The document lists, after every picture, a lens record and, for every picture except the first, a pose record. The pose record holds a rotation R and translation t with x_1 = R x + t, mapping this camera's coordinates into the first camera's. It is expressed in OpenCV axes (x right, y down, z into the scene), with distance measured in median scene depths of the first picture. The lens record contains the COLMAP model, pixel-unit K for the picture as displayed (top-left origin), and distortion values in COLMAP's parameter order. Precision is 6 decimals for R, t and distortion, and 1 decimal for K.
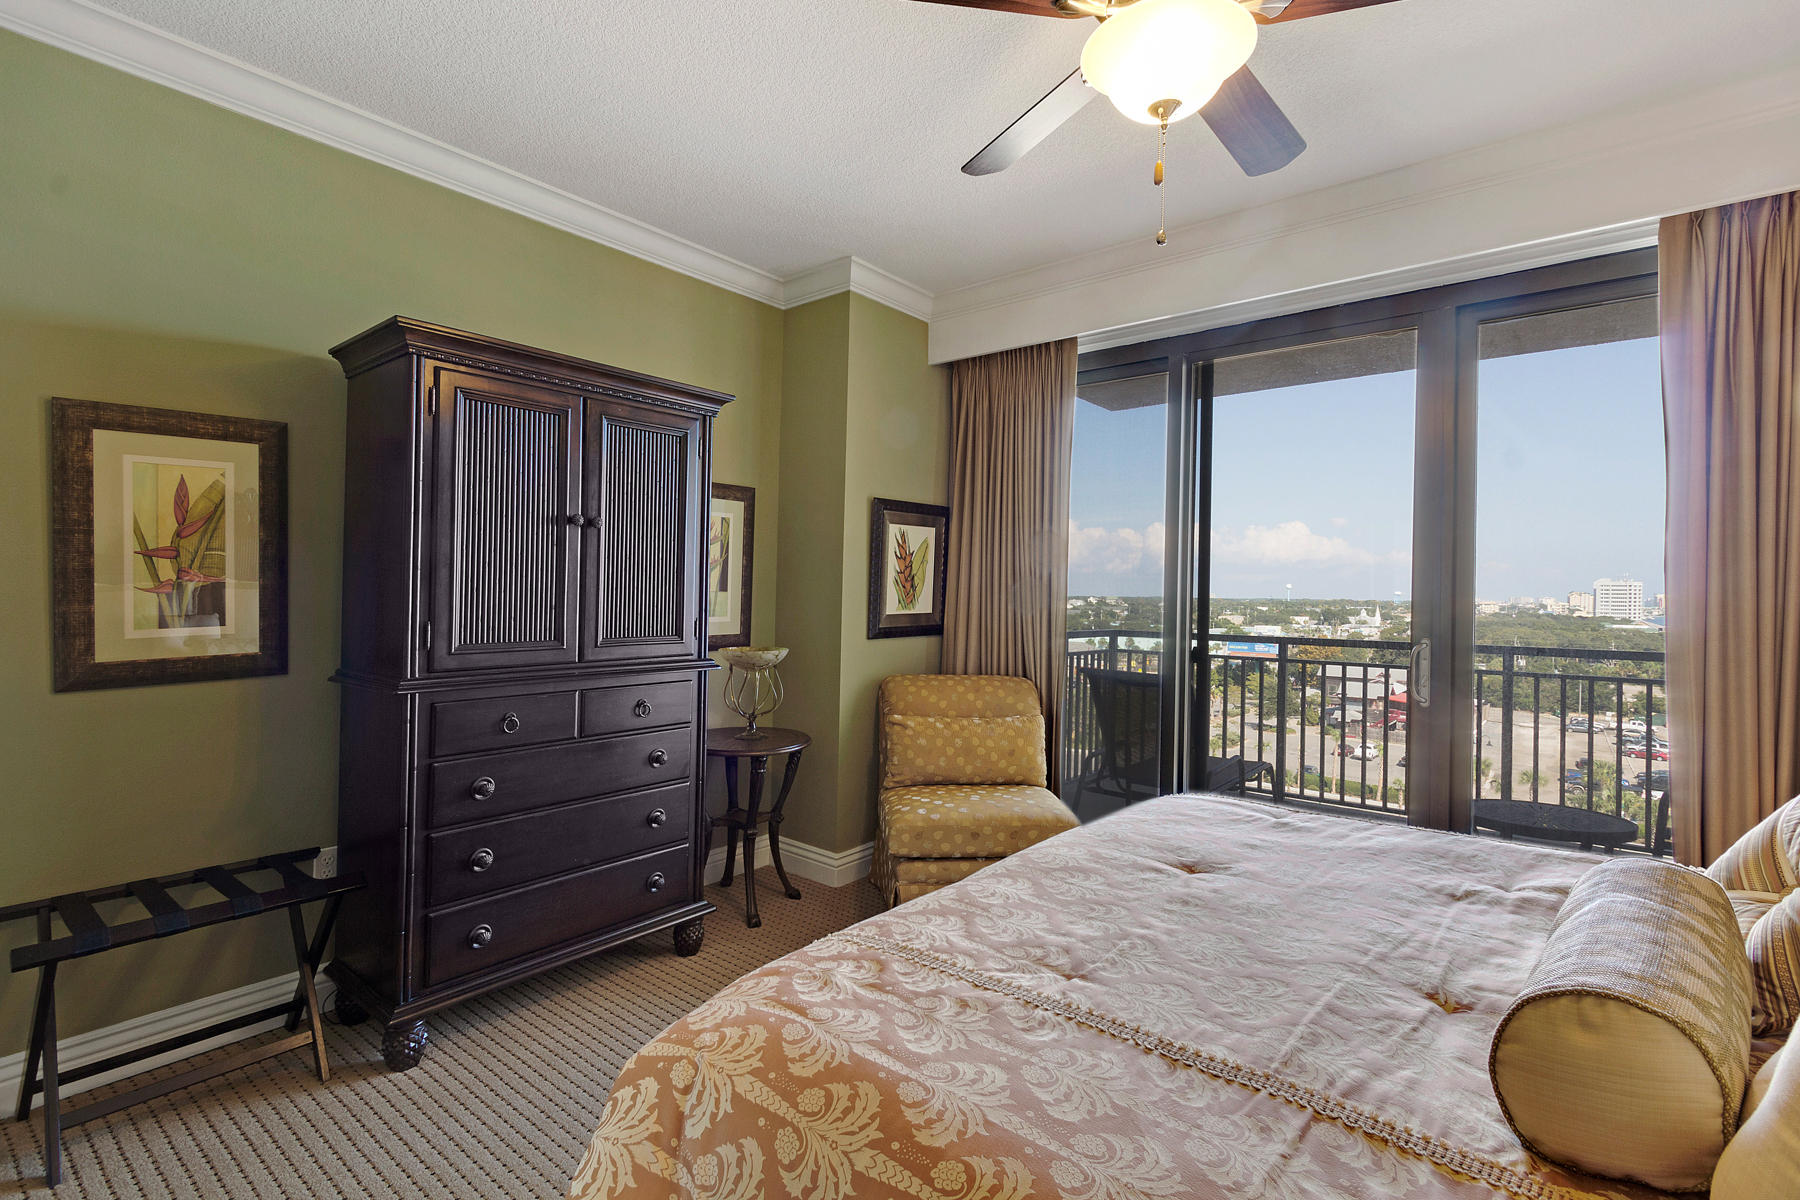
lens RADIAL K [[824.9, 0, 900.7], [0, 824.9, 606.9], [0, 0, 1]] dist [0.017899, -0.007797]
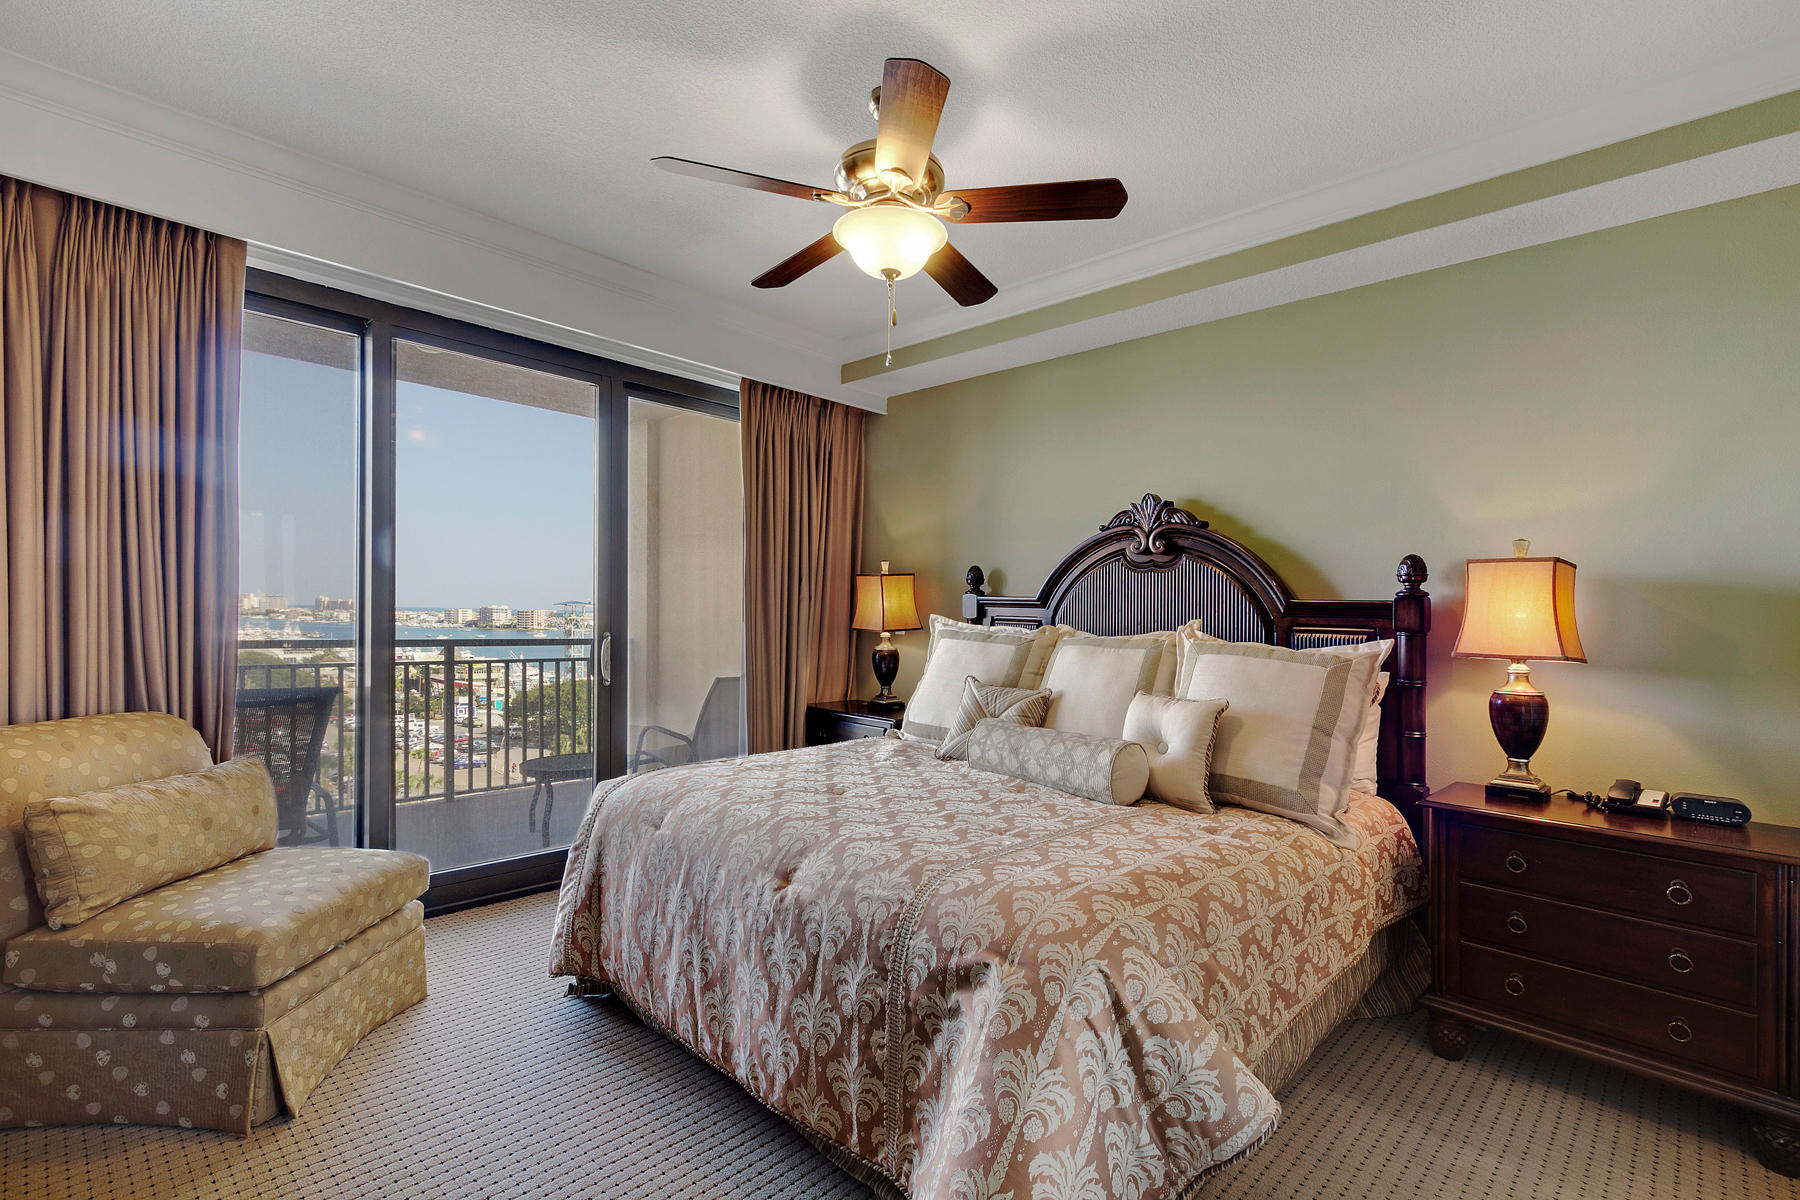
lens RADIAL K [[824.9, 0, 900.7], [0, 824.9, 606.9], [0, 0, 1]] dist [0.017899, -0.007797]
pose [[0.092846, -0.000054, 0.995680, -0.670919], [-0.004719, 0.999989, 0.000494, -0.003607], [-0.995669, -0.004745, 0.092845, 0.485457]]
